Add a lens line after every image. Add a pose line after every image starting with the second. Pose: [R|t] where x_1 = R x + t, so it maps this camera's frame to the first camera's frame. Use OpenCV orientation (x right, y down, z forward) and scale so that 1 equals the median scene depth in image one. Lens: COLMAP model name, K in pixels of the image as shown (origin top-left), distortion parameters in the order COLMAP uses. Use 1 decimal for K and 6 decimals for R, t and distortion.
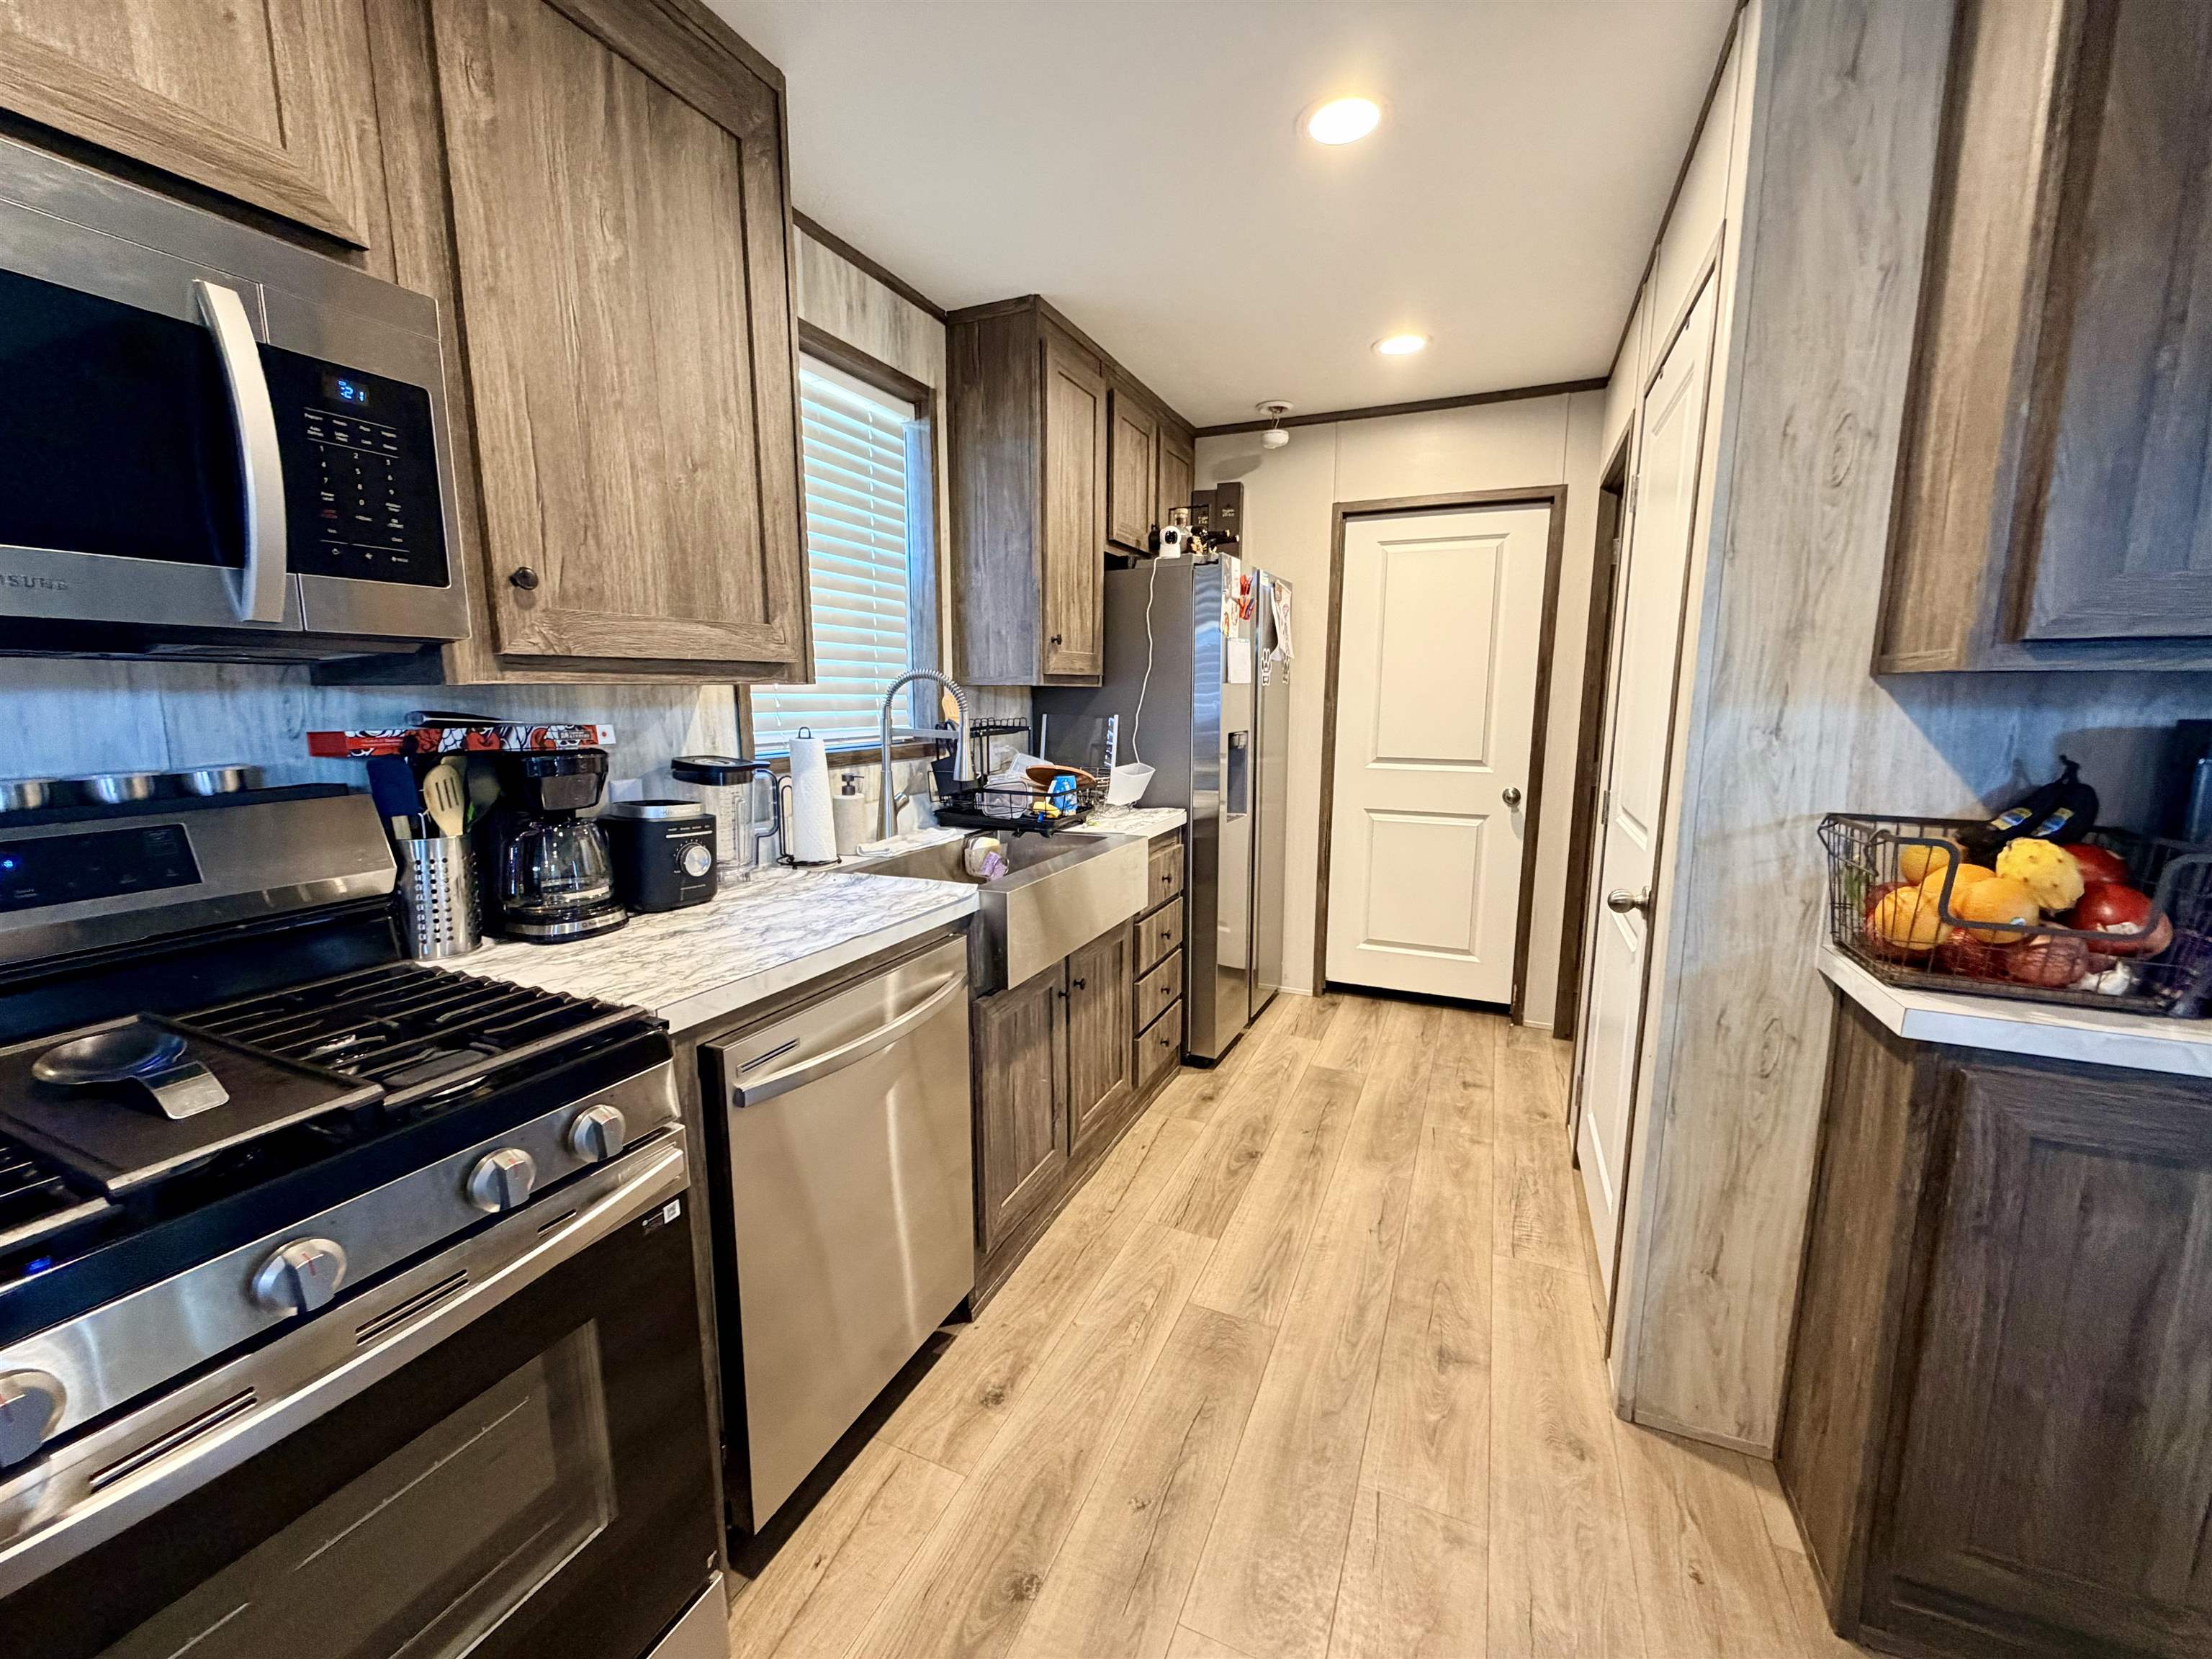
lens RADIAL K [[880.7, 0, 1100.9], [0, 880.7, 827.9], [0, 0, 1]] dist [0.000984, 0.000031]
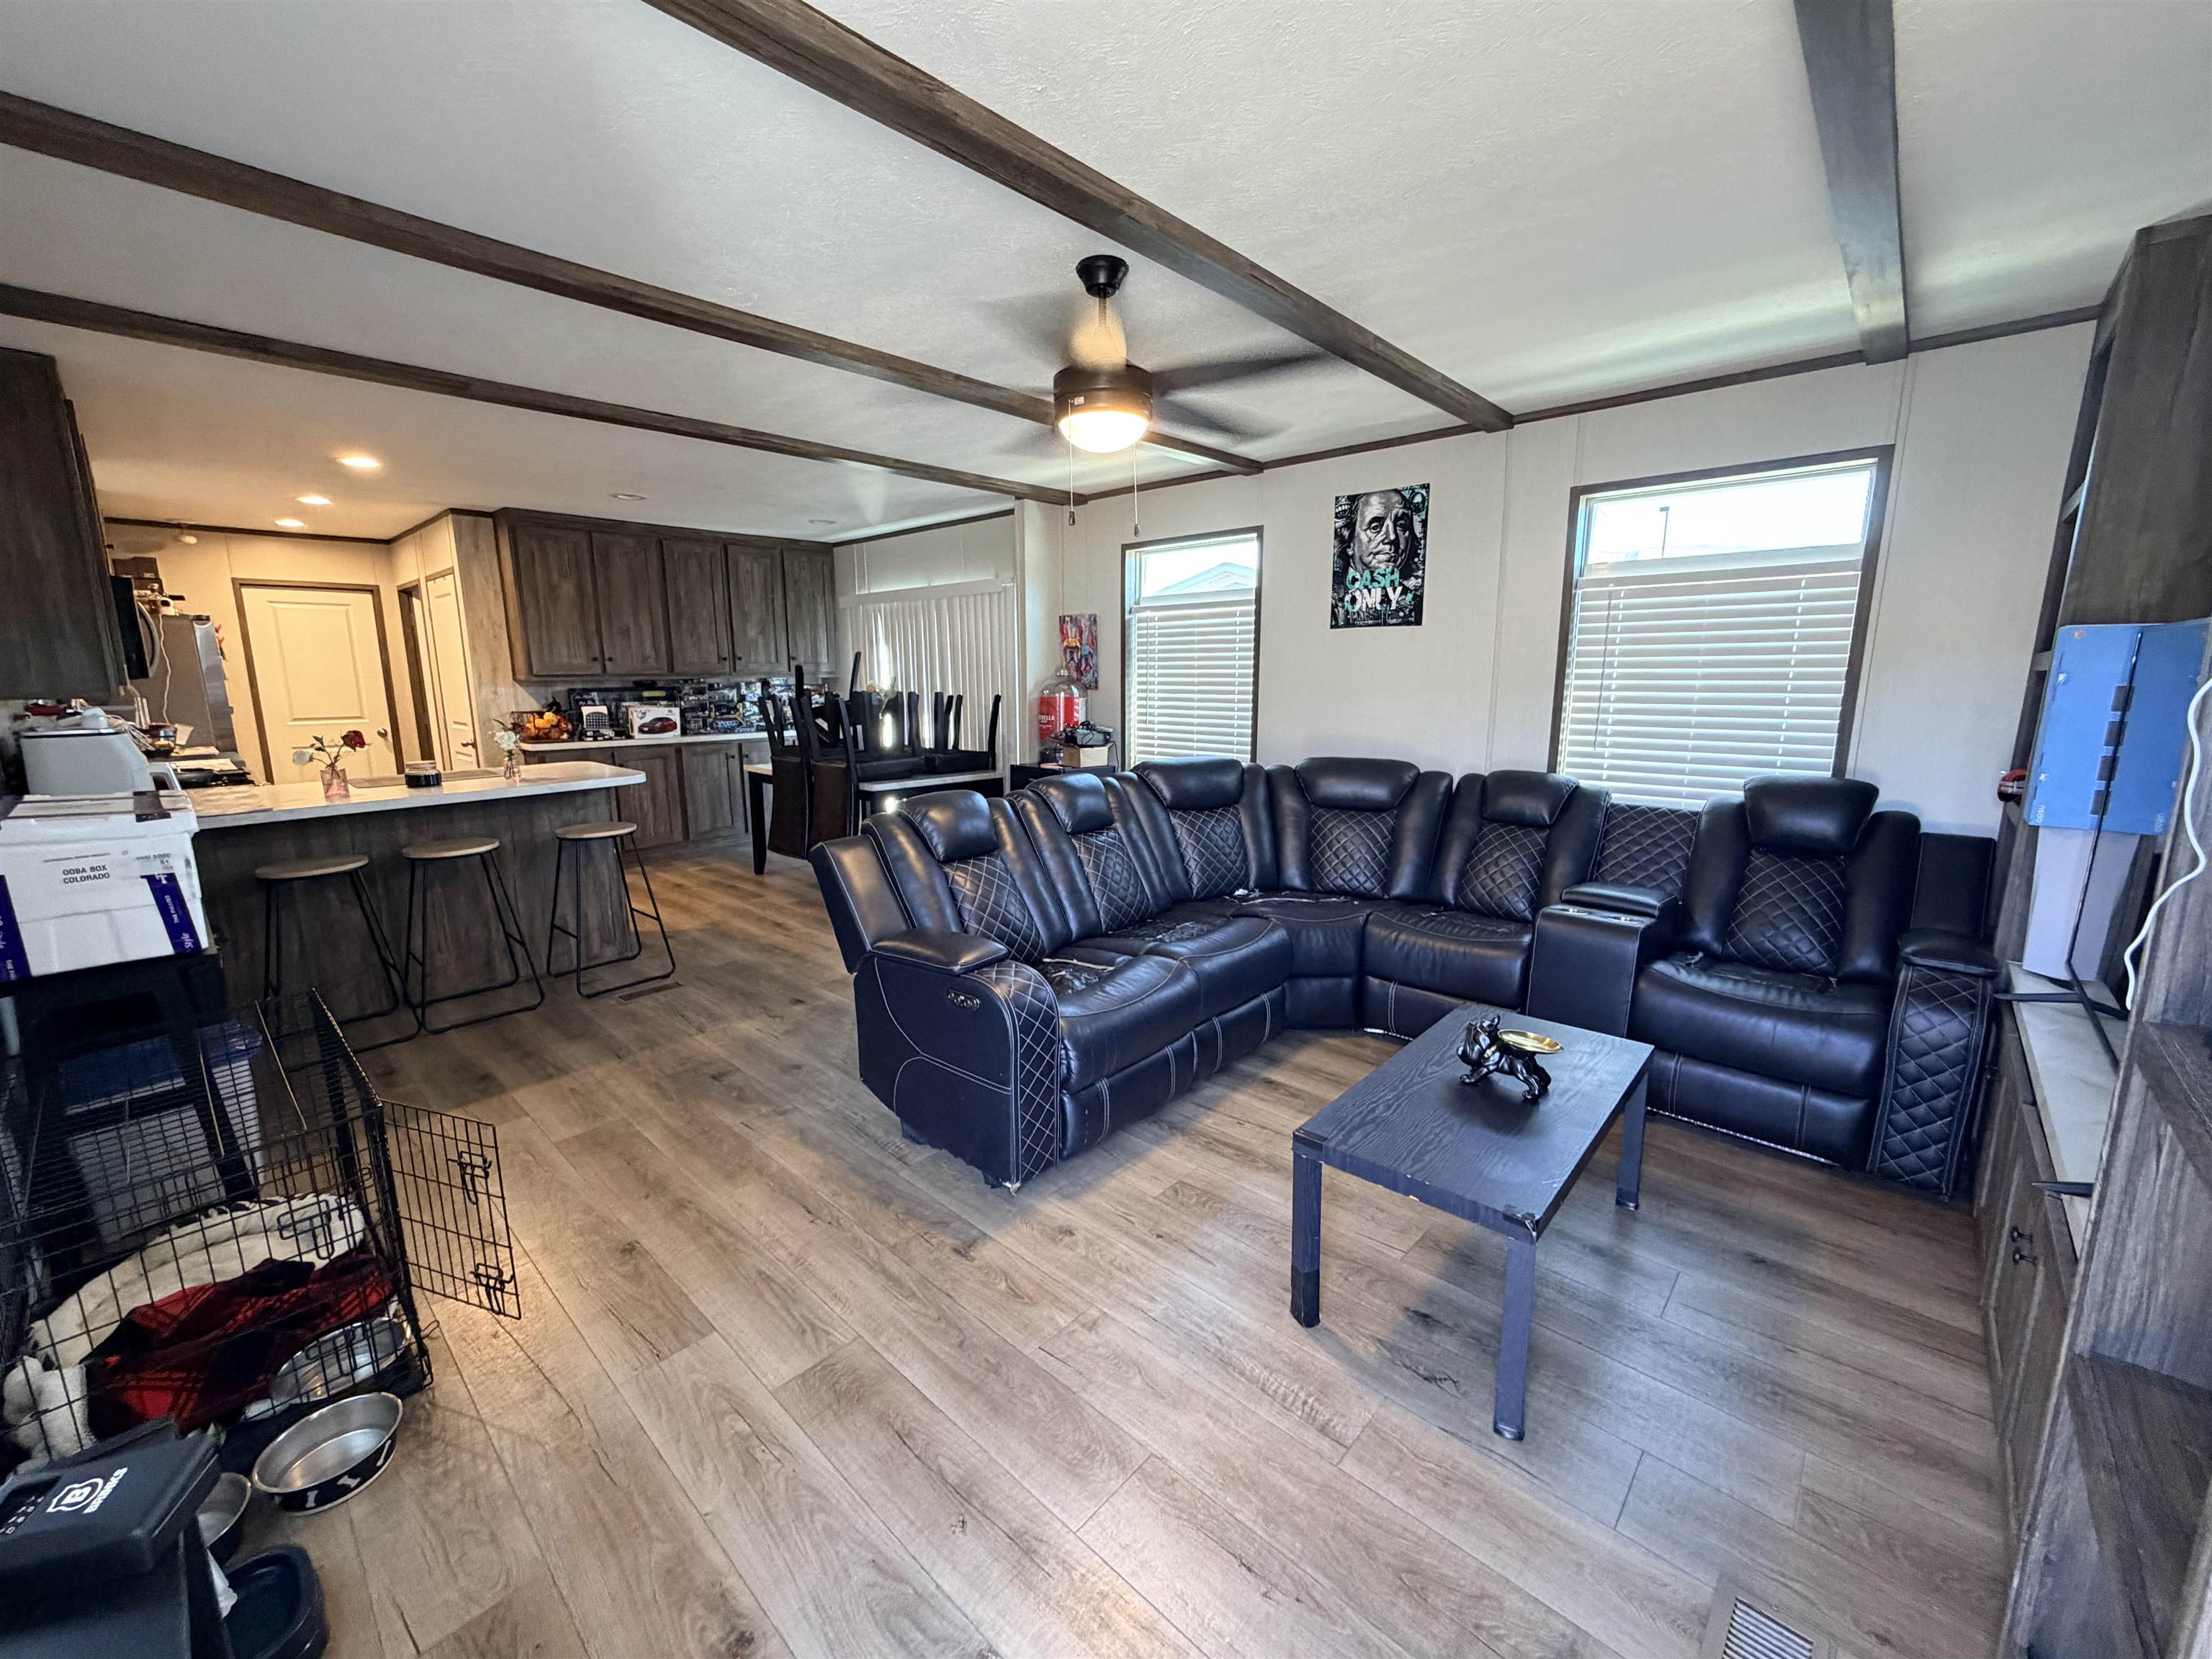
lens RADIAL K [[880.7, 0, 1100.9], [0, 880.7, 827.9], [0, 0, 1]] dist [0.000984, 0.000031]
pose [[0.326450, -0.170730, 0.929667, -2.451972], [0.147955, 0.980658, 0.128140, 0.434331], [-0.933563, 0.095717, 0.345396, -3.277458]]
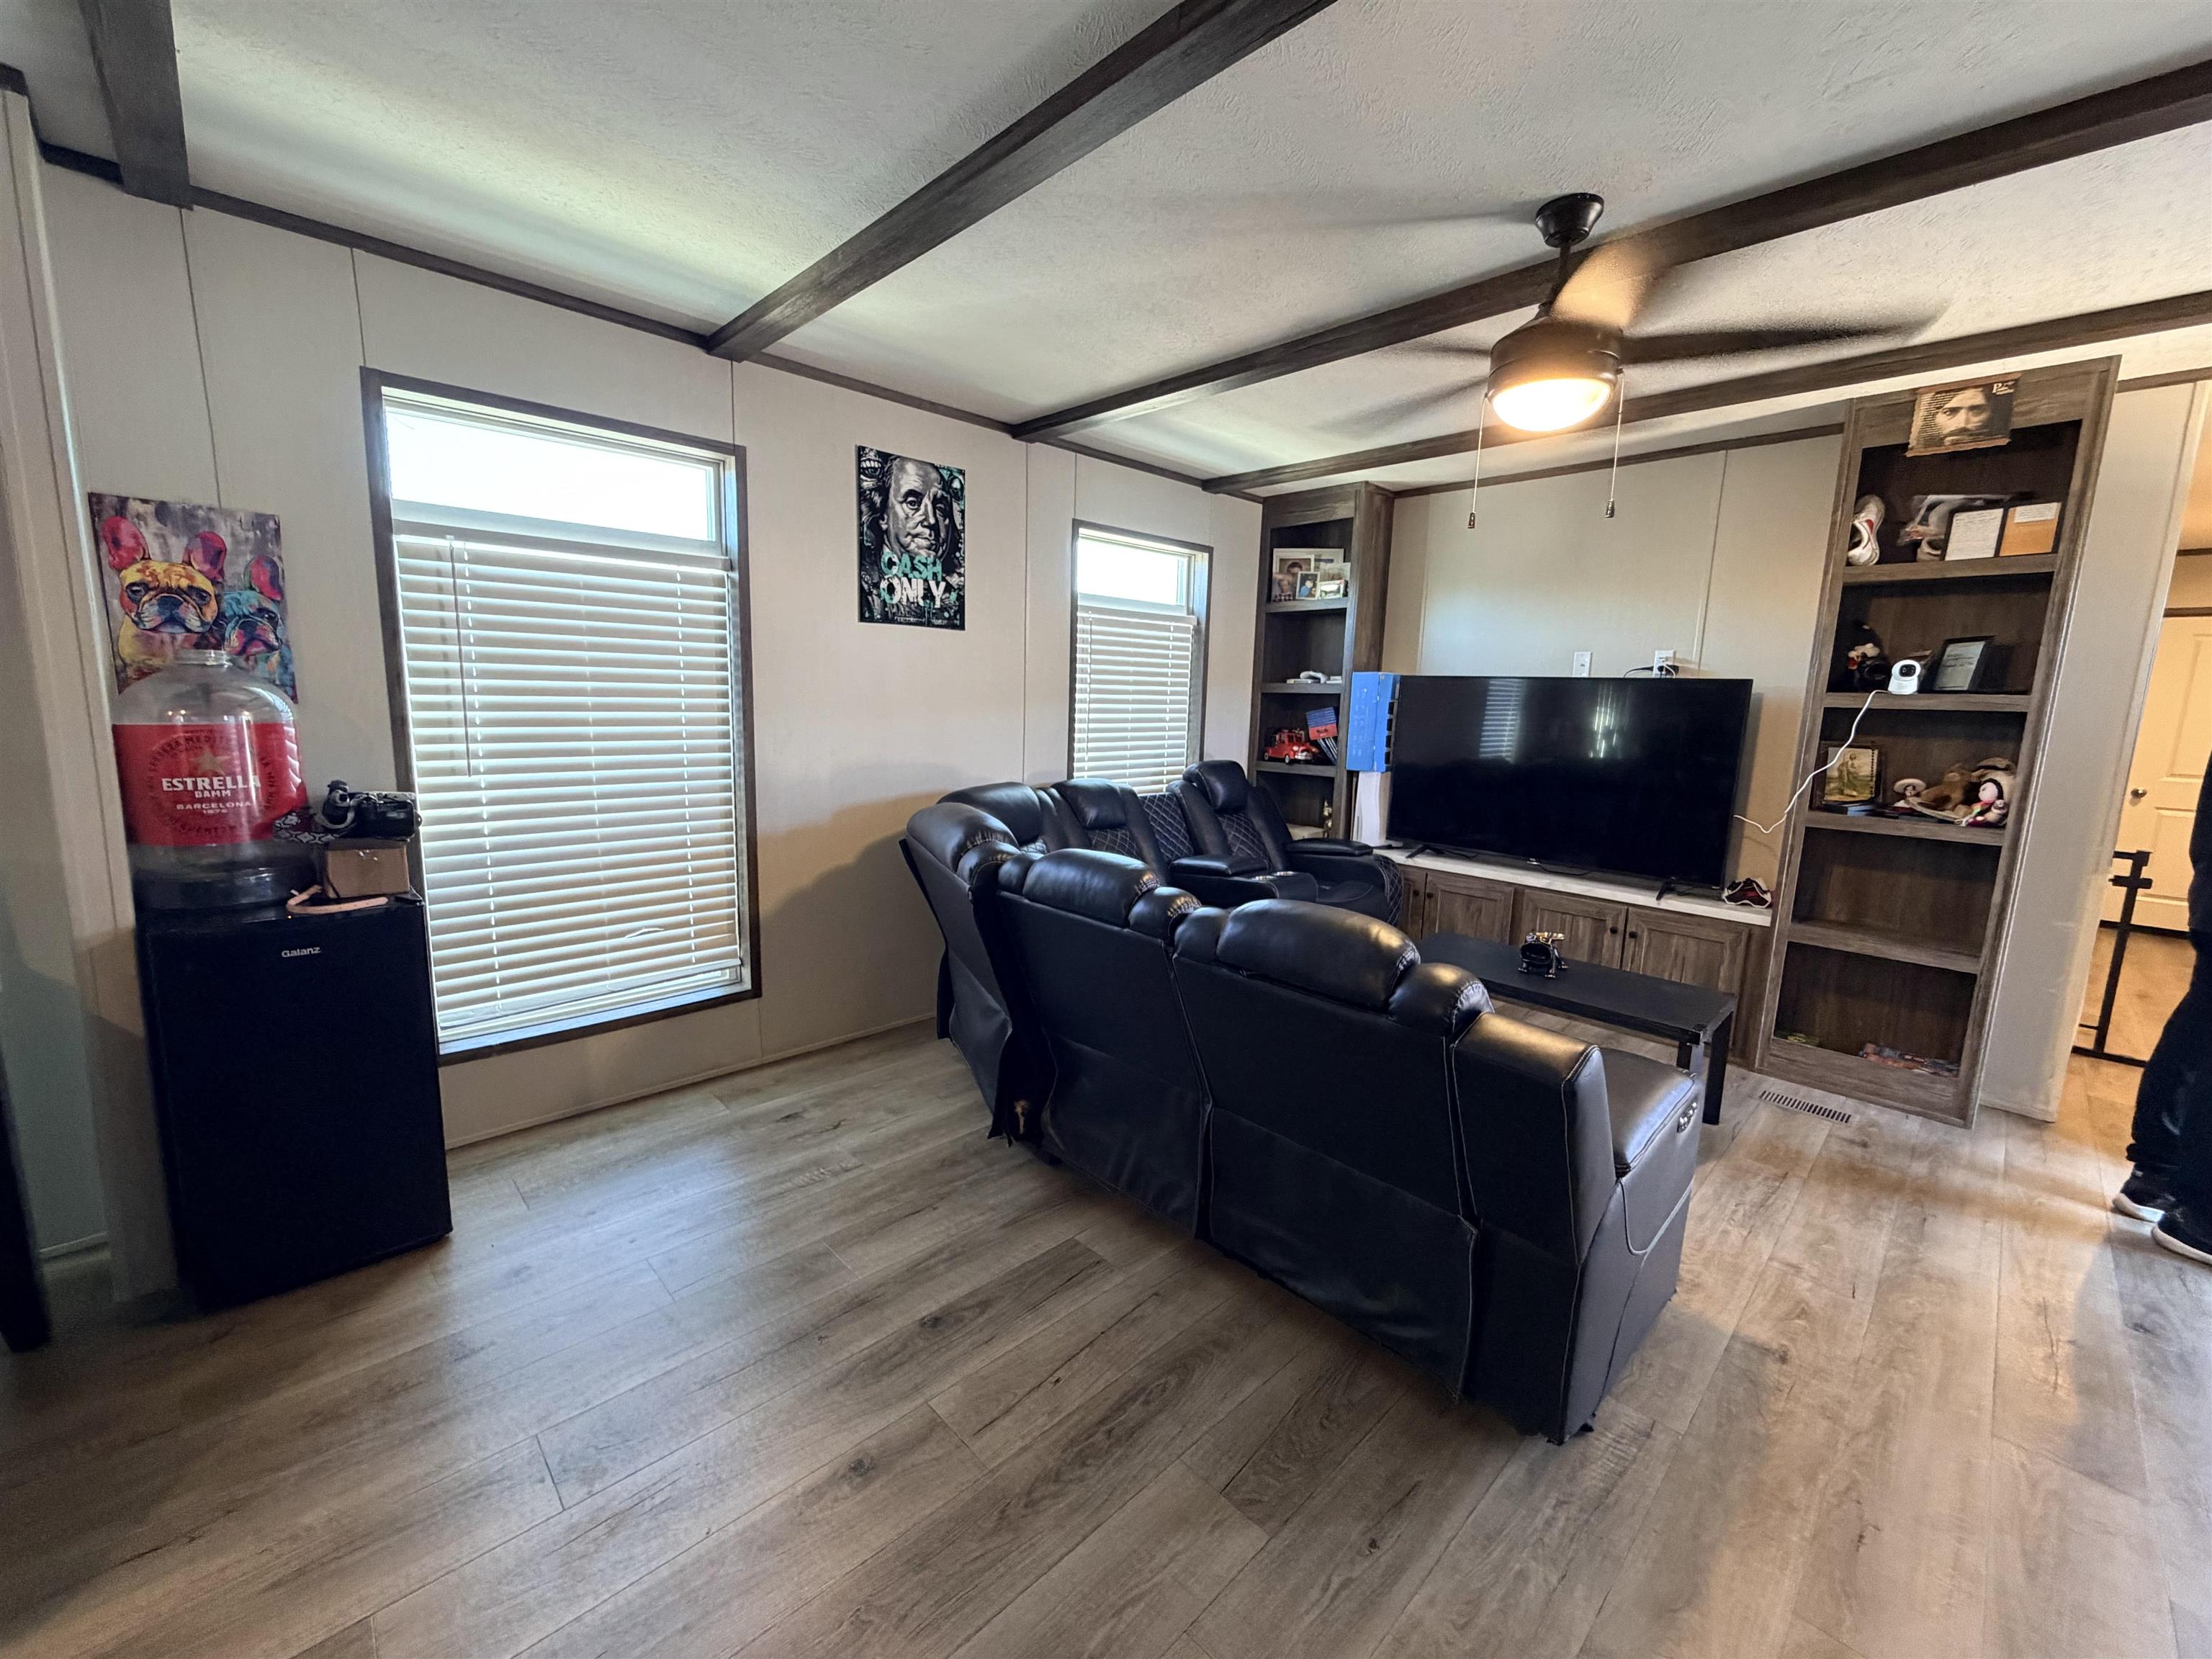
lens RADIAL K [[880.7, 0, 1100.9], [0, 880.7, 827.9], [0, 0, 1]] dist [0.000984, 0.000031]
pose [[-0.924007, -0.085234, 0.372756, -0.594458], [0.028984, 0.956423, 0.290541, 0.111063], [-0.381276, 0.279266, -0.881271, -0.956274]]
